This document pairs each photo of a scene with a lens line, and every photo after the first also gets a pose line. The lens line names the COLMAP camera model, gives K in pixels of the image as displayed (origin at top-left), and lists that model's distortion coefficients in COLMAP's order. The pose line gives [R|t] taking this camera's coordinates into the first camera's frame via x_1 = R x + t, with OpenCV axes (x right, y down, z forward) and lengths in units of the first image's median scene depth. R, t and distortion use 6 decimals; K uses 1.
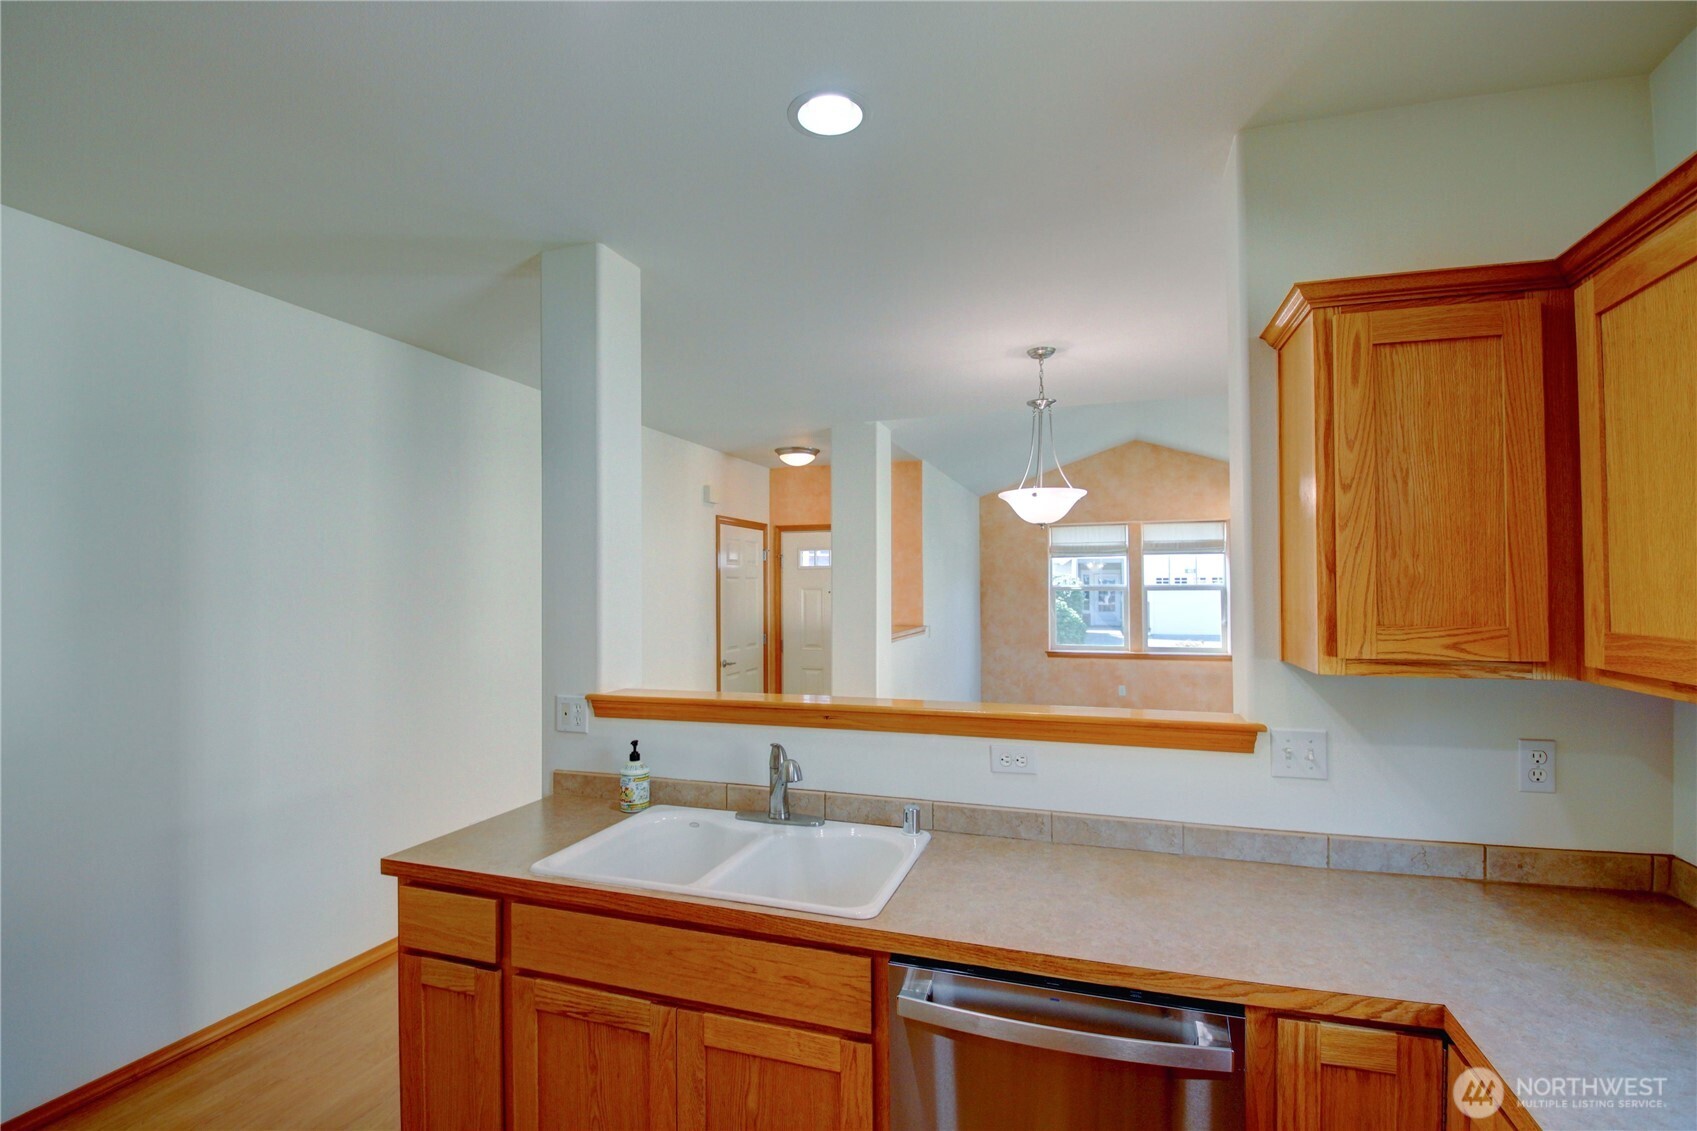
lens RADIAL K [[782.3, 0, 844.3], [0, 782.3, 576.5], [0, 0, 1]] dist [0.000607, -0.018673]
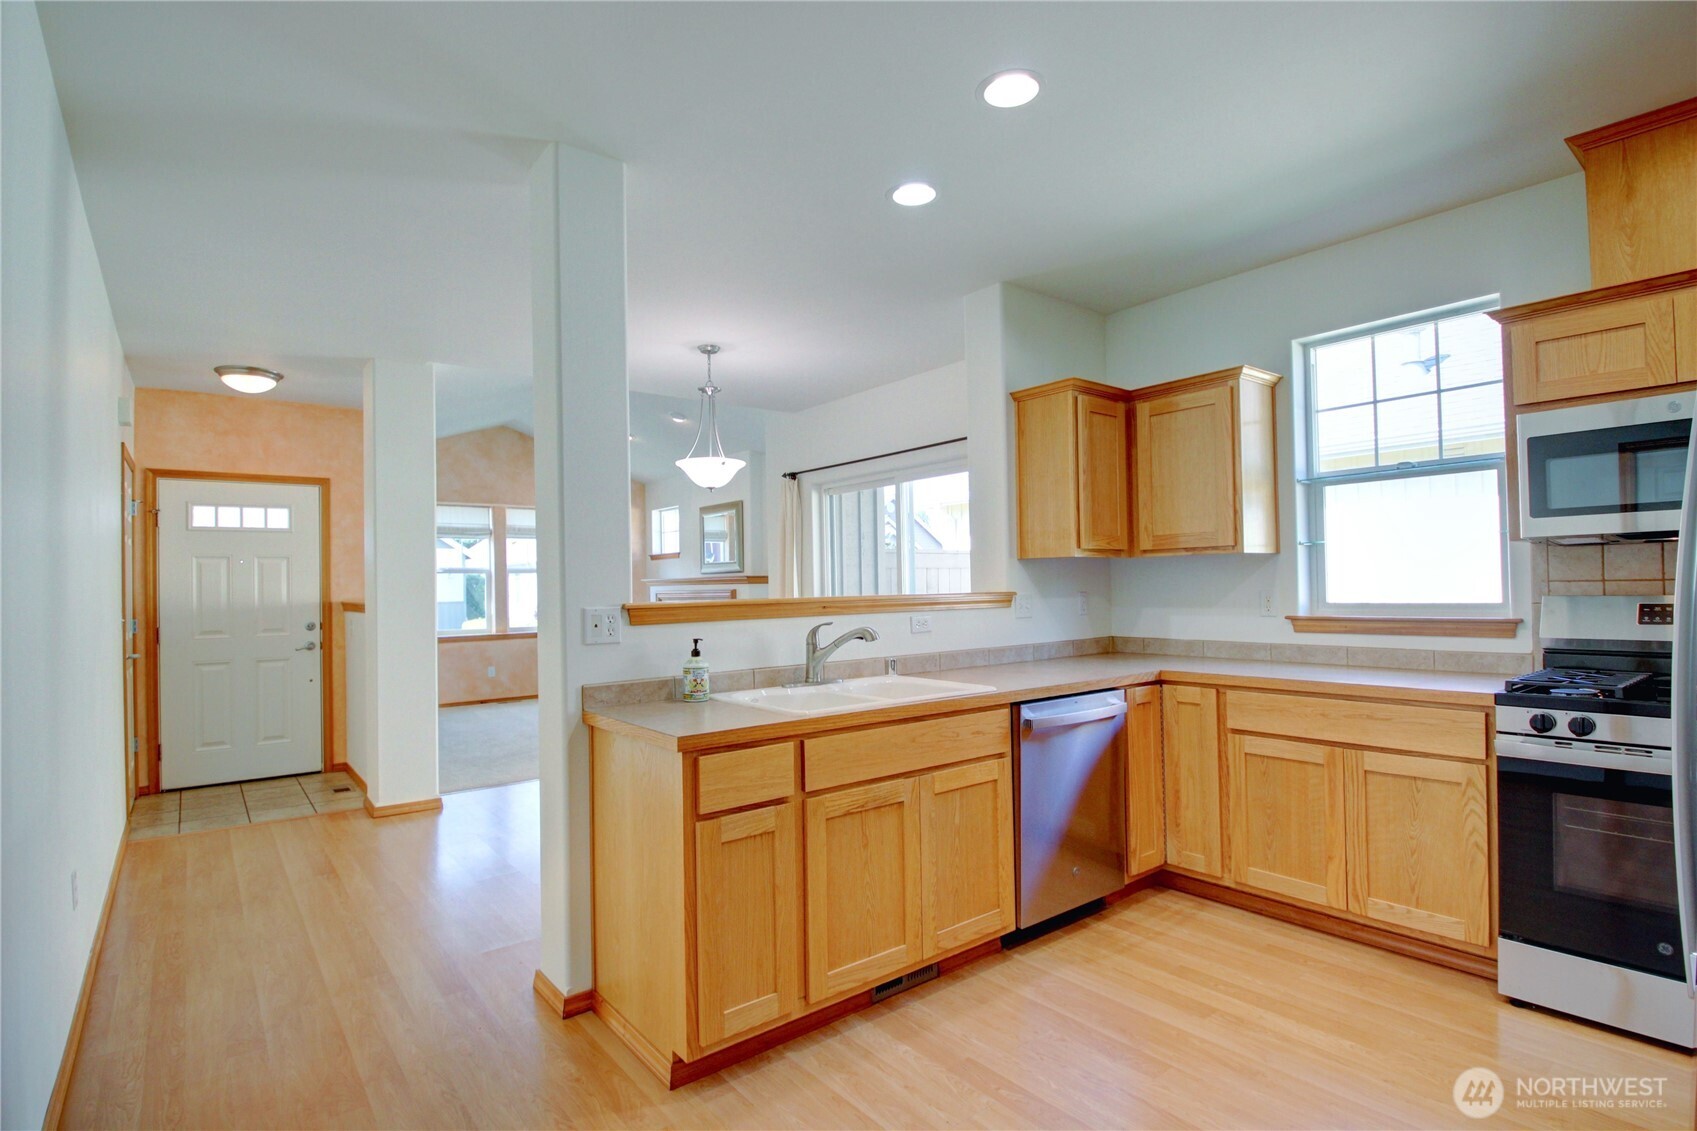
lens RADIAL K [[845.2, 0, 804.3], [0, 845.2, 585.8], [0, 0, 1]] dist [0.002195, -0.000281]
pose [[0.555070, -0.000368, 0.831803, -1.409961], [0.003418, 0.999992, -0.001839, 0.164332], [-0.831796, 0.003863, 0.555067, 0.245445]]
